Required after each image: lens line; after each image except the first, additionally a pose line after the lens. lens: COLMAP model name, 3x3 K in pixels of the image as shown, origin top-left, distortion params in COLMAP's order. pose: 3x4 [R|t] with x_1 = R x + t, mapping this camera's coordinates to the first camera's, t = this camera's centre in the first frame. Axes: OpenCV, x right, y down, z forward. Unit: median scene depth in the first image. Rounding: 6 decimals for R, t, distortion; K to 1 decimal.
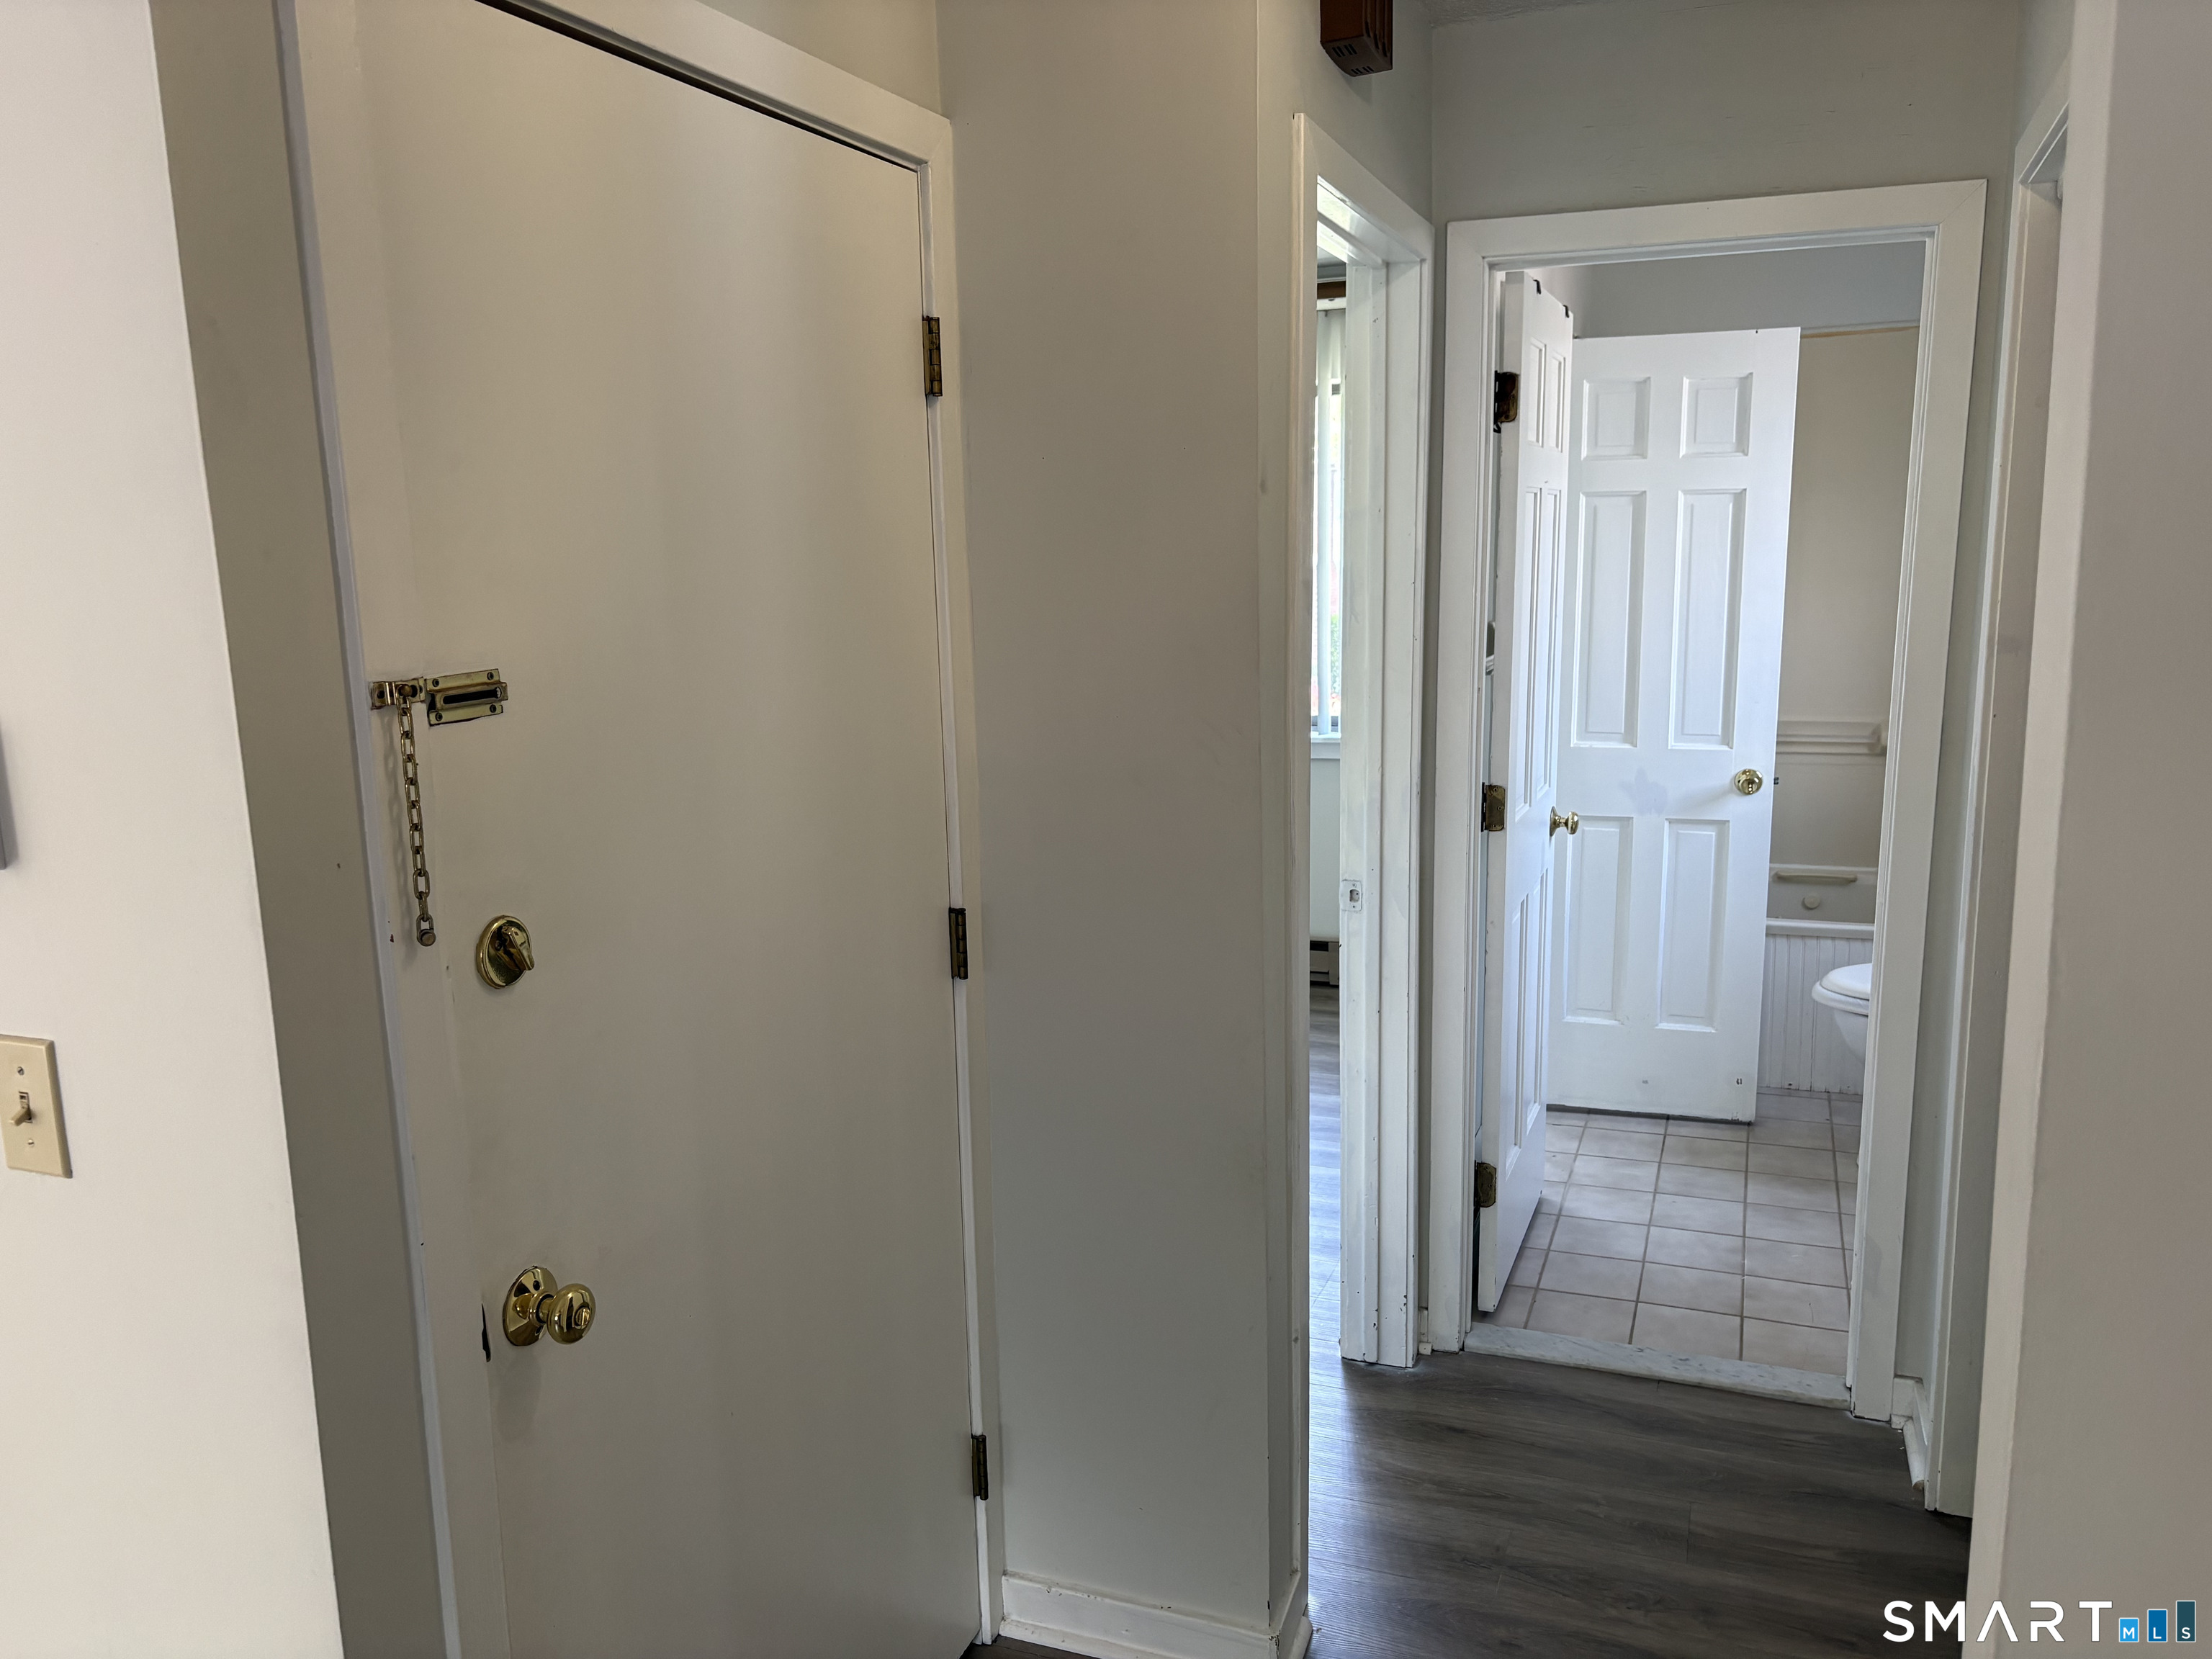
lens RADIAL K [[1678.8, 0, 1107.3], [0, 1678.8, 831.6], [0, 0, 1]] dist [0.043241, -0.026152]
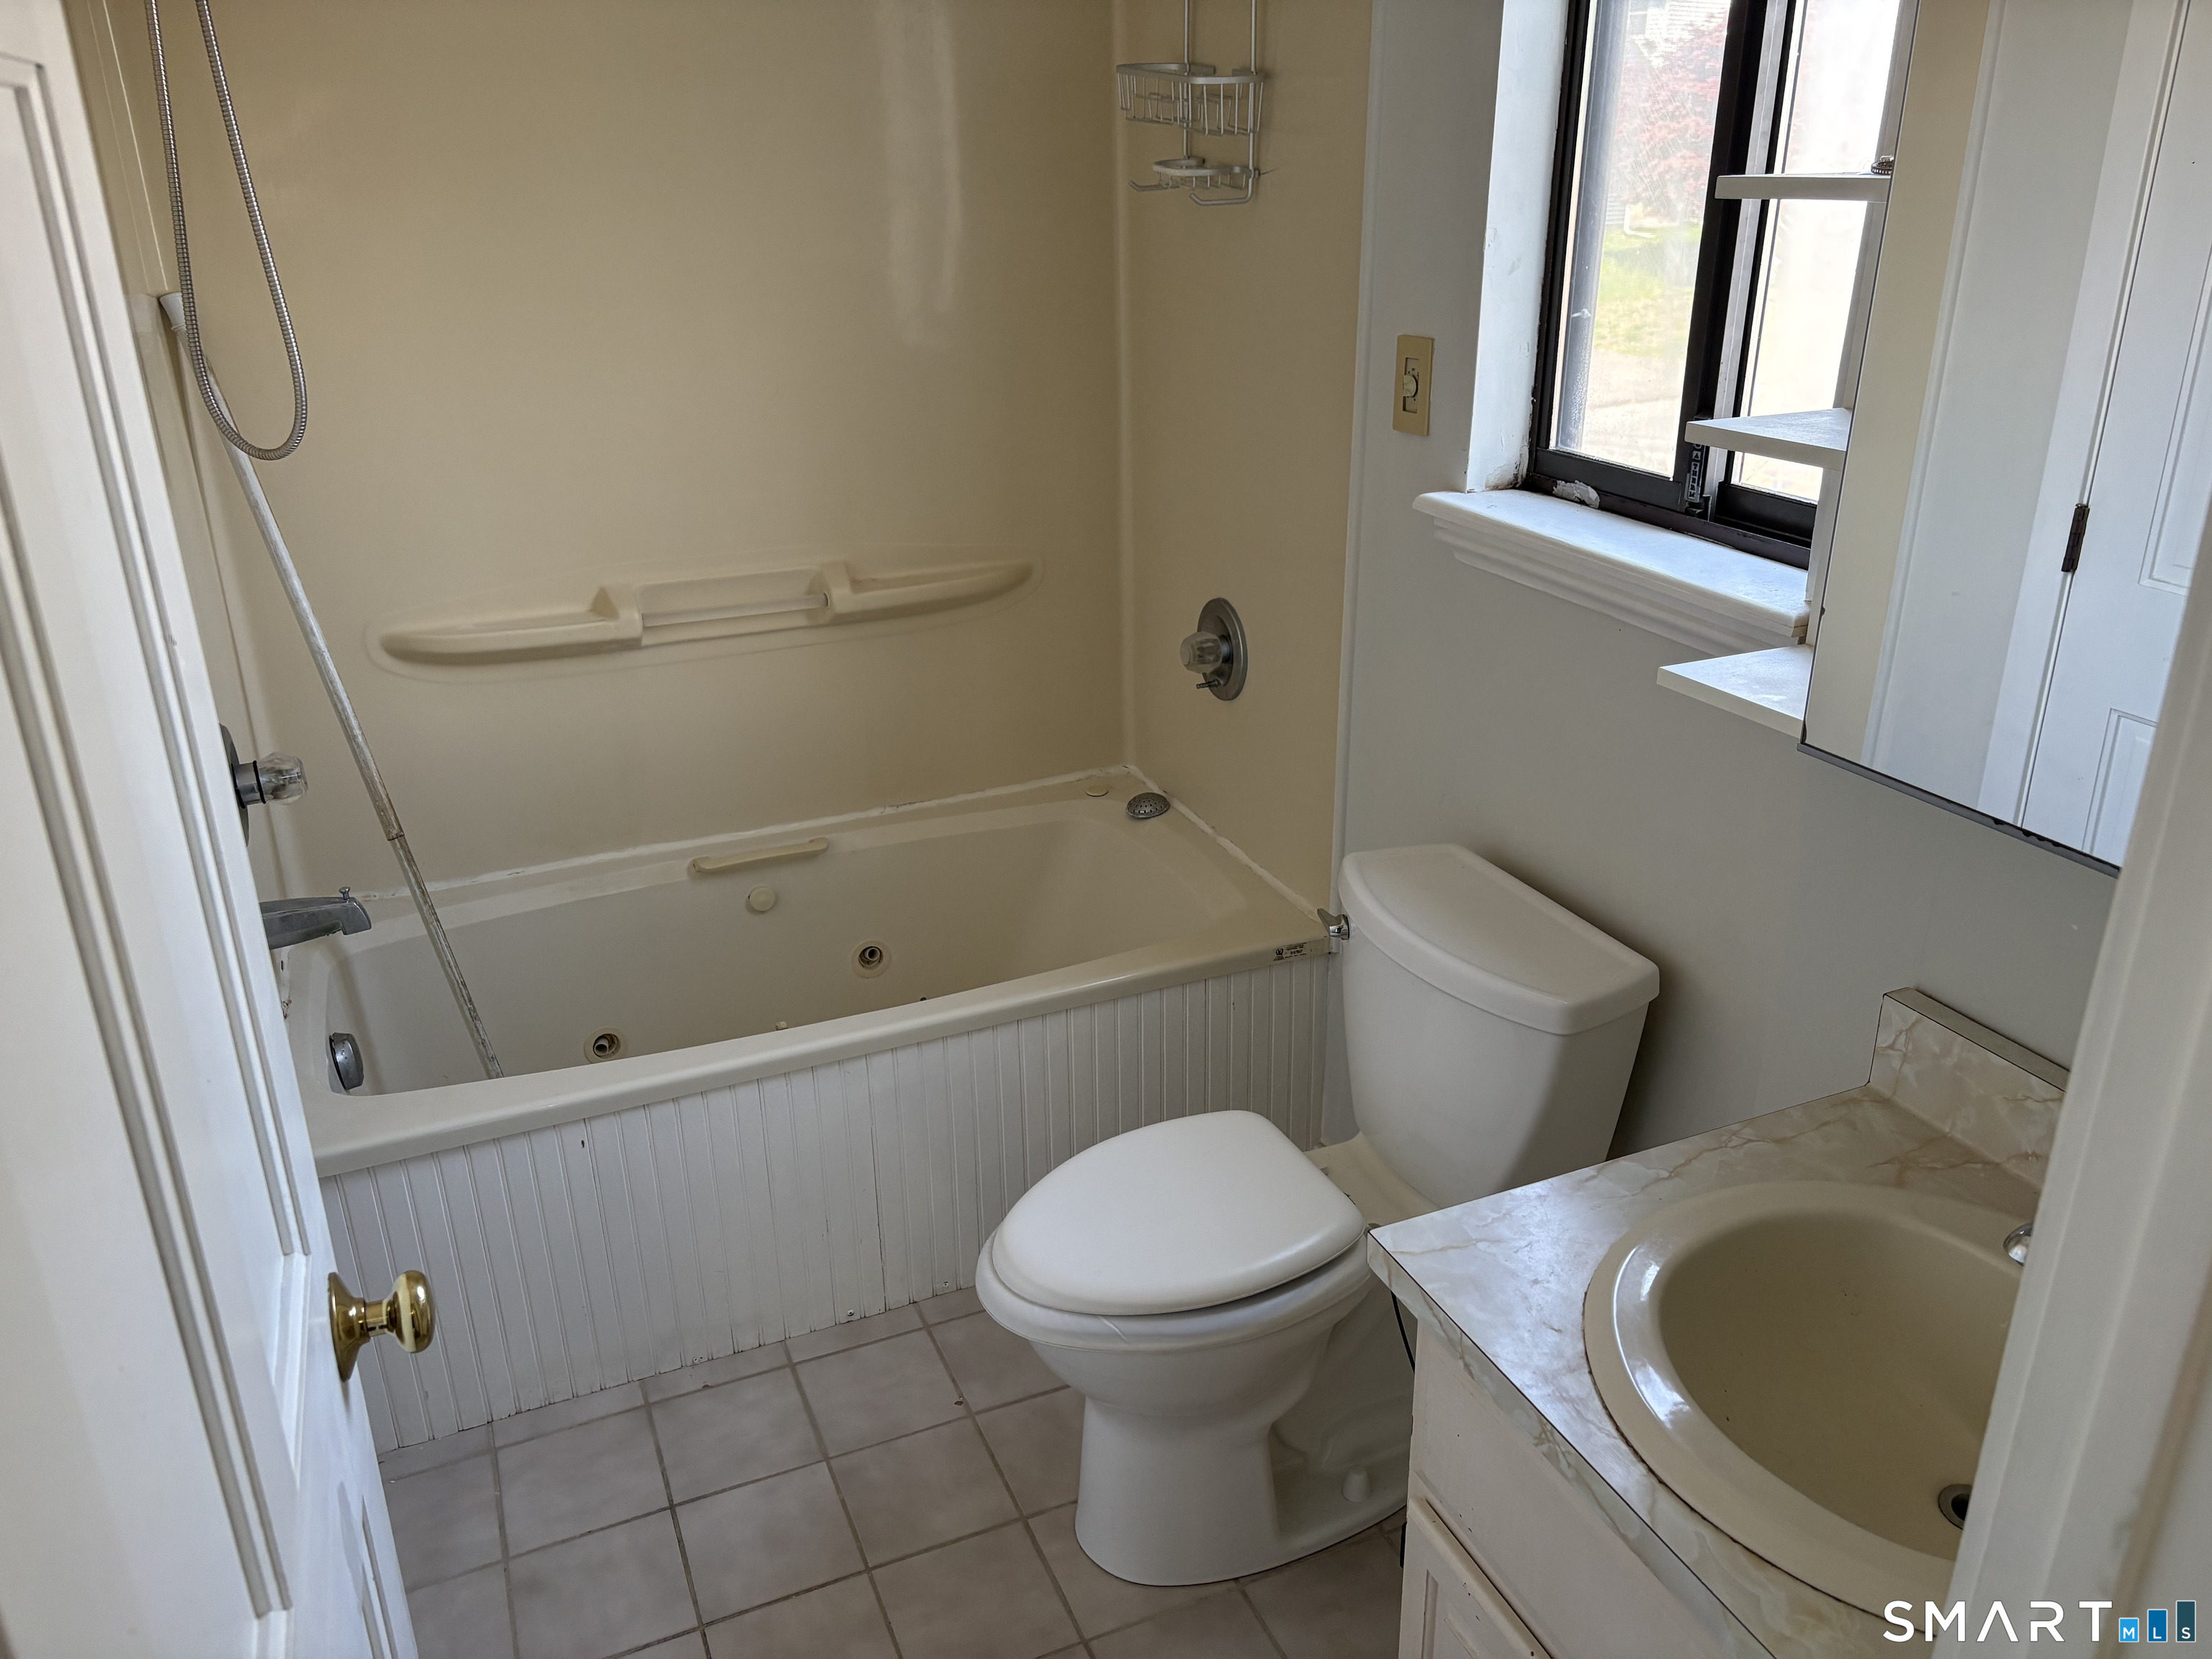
lens RADIAL K [[1678.8, 0, 1107.0], [0, 1678.8, 824.4], [0, 0, 1]] dist [0.043241, -0.026152]
pose [[0.719312, -0.246292, 0.649562, 0.147698], [0.118559, 0.964848, 0.234548, -0.108037], [-0.684495, -0.091702, 0.723227, 0.546519]]
